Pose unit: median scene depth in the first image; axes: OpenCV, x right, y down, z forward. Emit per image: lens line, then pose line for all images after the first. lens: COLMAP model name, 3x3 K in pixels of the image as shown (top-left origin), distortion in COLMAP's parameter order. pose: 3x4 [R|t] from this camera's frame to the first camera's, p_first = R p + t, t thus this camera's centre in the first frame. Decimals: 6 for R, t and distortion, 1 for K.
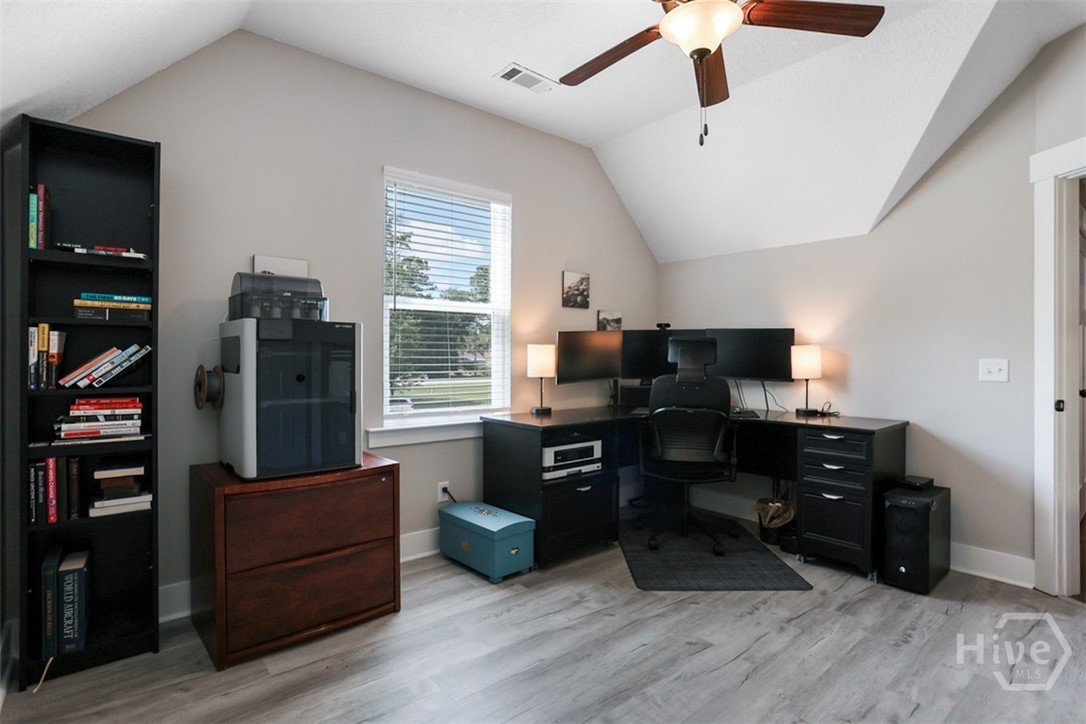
lens RADIAL K [[555.6, 0, 540.3], [0, 555.6, 358.5], [0, 0, 1]] dist [-0.035325, 0.005178]
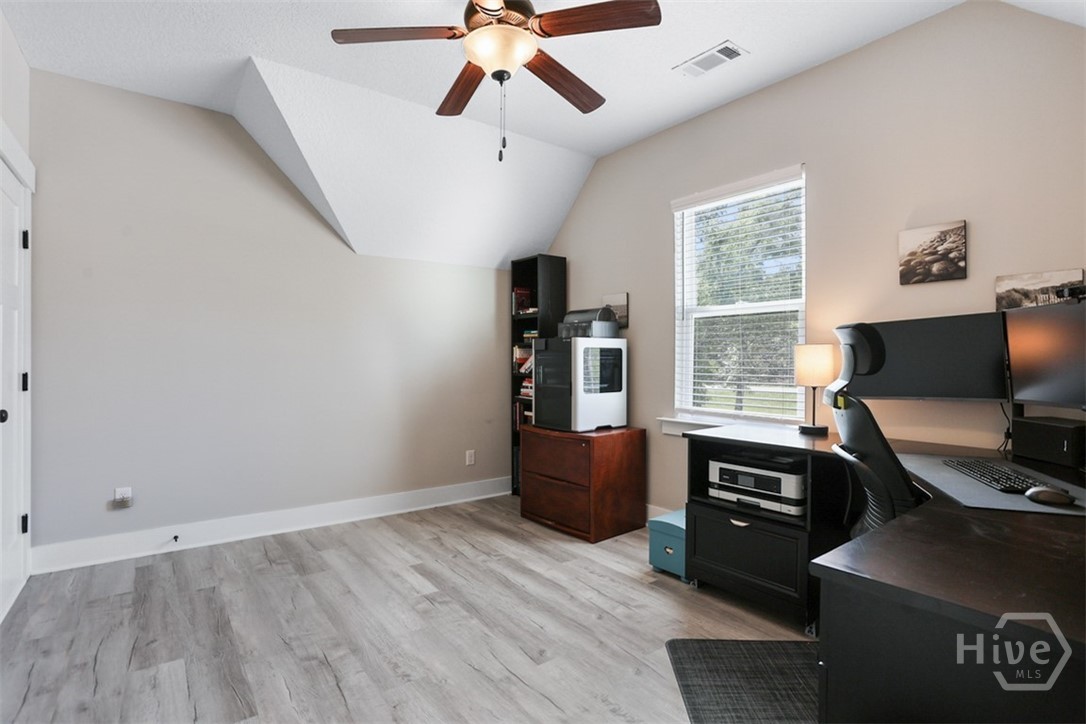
lens RADIAL K [[555.6, 0, 542.3], [0, 555.6, 360.7], [0, 0, 1]] dist [-0.035325, 0.005178]
pose [[-0.077257, -0.003205, -0.997006, 1.118018], [-0.009734, 0.999950, -0.002460, 0.004634], [0.996964, 0.009514, -0.077285, 0.958819]]
